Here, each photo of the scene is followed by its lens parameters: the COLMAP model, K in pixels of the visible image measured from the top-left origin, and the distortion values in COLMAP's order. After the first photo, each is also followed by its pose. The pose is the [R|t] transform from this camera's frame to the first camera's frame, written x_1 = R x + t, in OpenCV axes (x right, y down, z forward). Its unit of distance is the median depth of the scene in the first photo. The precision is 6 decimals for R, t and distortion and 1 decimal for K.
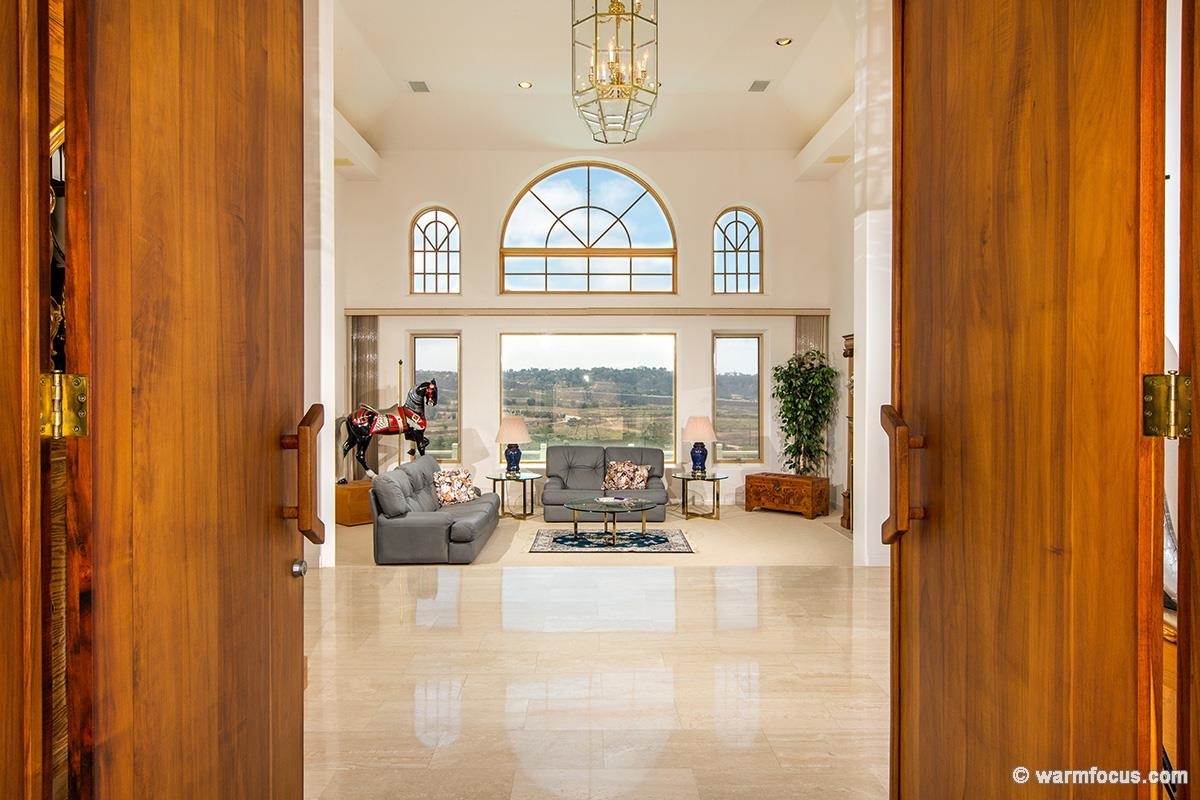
lens RADIAL K [[798.3, 0, 600.0], [0, 798.3, 400.0], [0, 0, 1]] dist [-0.001896, -0.000049]
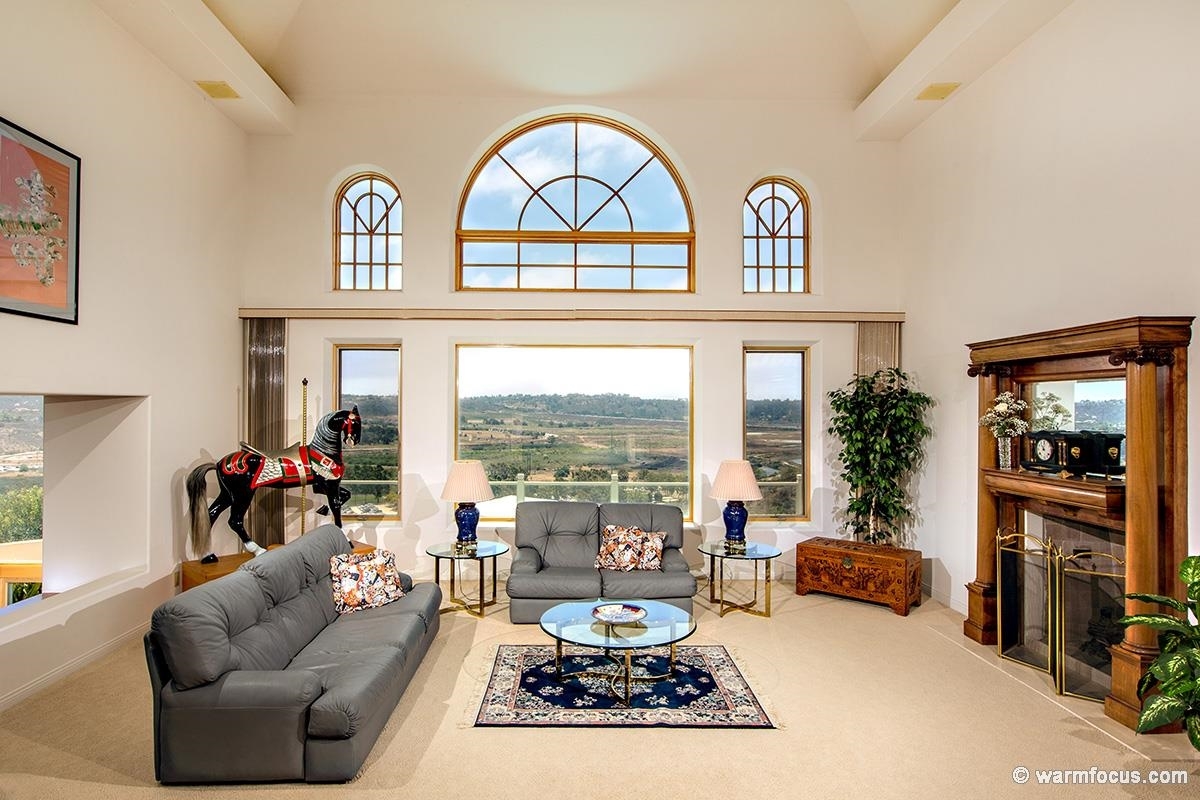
lens RADIAL K [[666.1, 0, 581.3], [0, 666.1, 405.4], [0, 0, 1]] dist [0.000332, 0.000041]
pose [[0.999934, 0.004471, 0.010553, -0.015430], [-0.004227, 0.999726, -0.023003, -0.013662], [-0.010653, 0.022957, 0.999680, 0.390033]]
